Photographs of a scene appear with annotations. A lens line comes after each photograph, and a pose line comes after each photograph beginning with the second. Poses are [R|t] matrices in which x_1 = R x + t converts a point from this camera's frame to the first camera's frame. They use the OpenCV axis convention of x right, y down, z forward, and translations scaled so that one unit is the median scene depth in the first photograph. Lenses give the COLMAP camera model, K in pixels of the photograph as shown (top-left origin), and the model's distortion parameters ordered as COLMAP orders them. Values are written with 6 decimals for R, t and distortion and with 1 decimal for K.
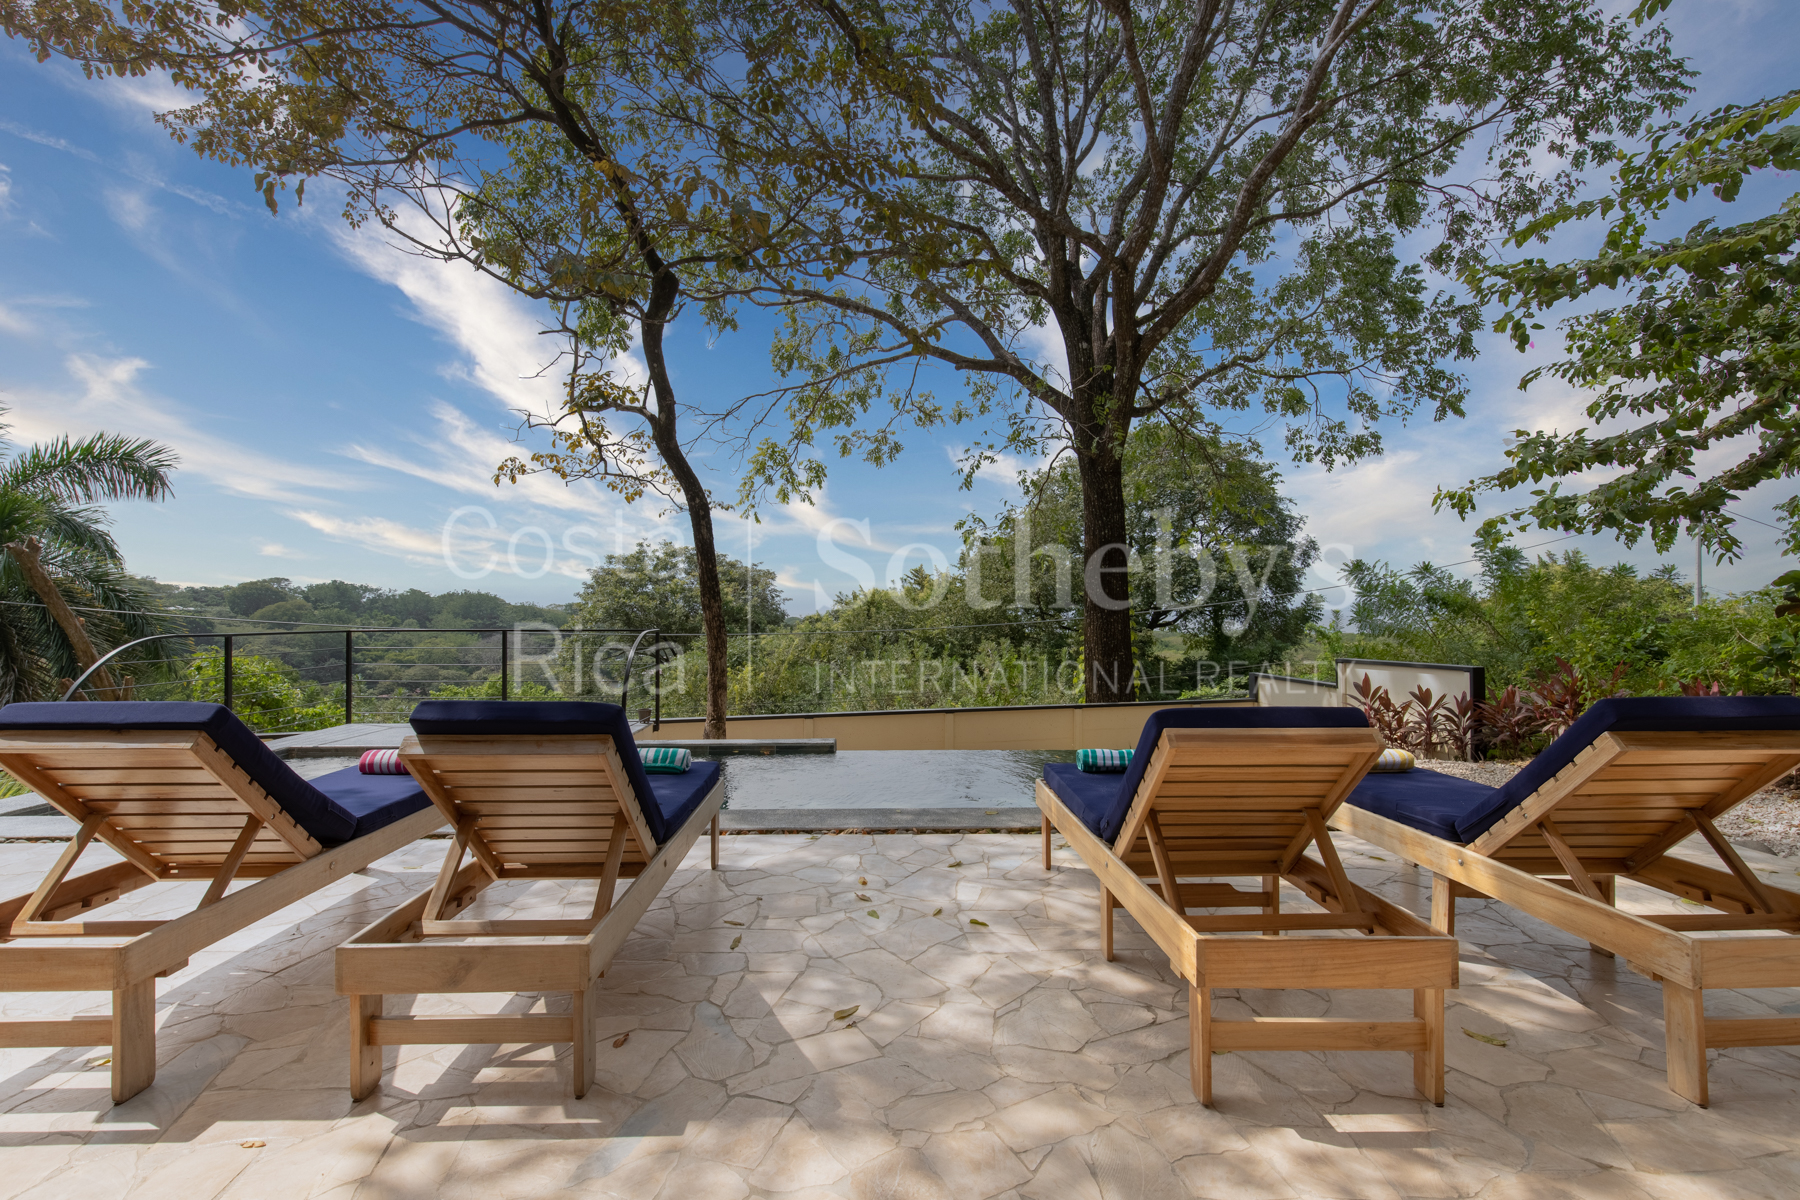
lens RADIAL K [[810.9, 0, 900.1], [0, 810.9, 606.3], [0, 0, 1]] dist [0.000187, -0.000244]
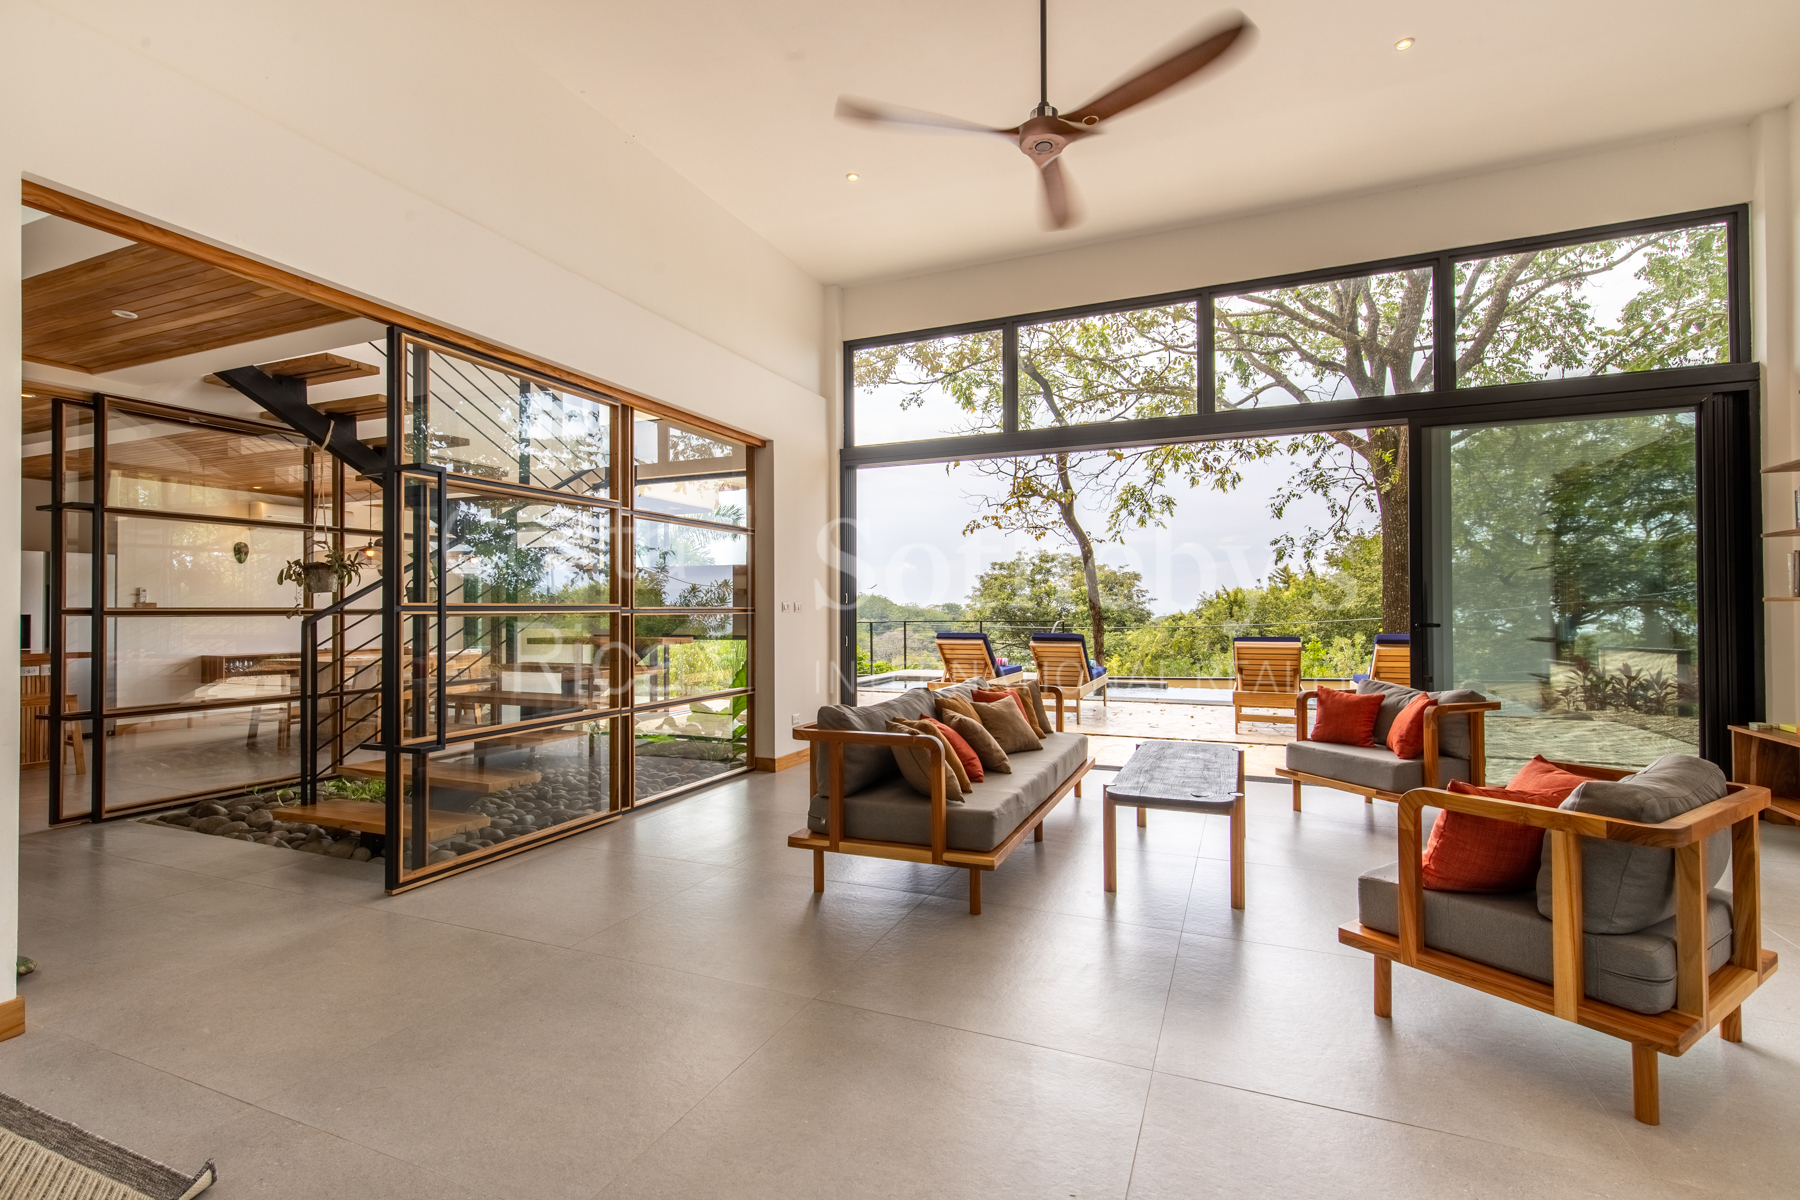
lens RADIAL K [[810.9, 0, 906.2], [0, 810.9, 602.8], [0, 0, 1]] dist [0.000187, -0.000244]
pose [[0.906071, -0.007094, -0.423067, 0.057999], [0.005928, 0.999974, -0.004071, -0.003100], [0.423085, 0.001181, 0.906089, -0.317316]]
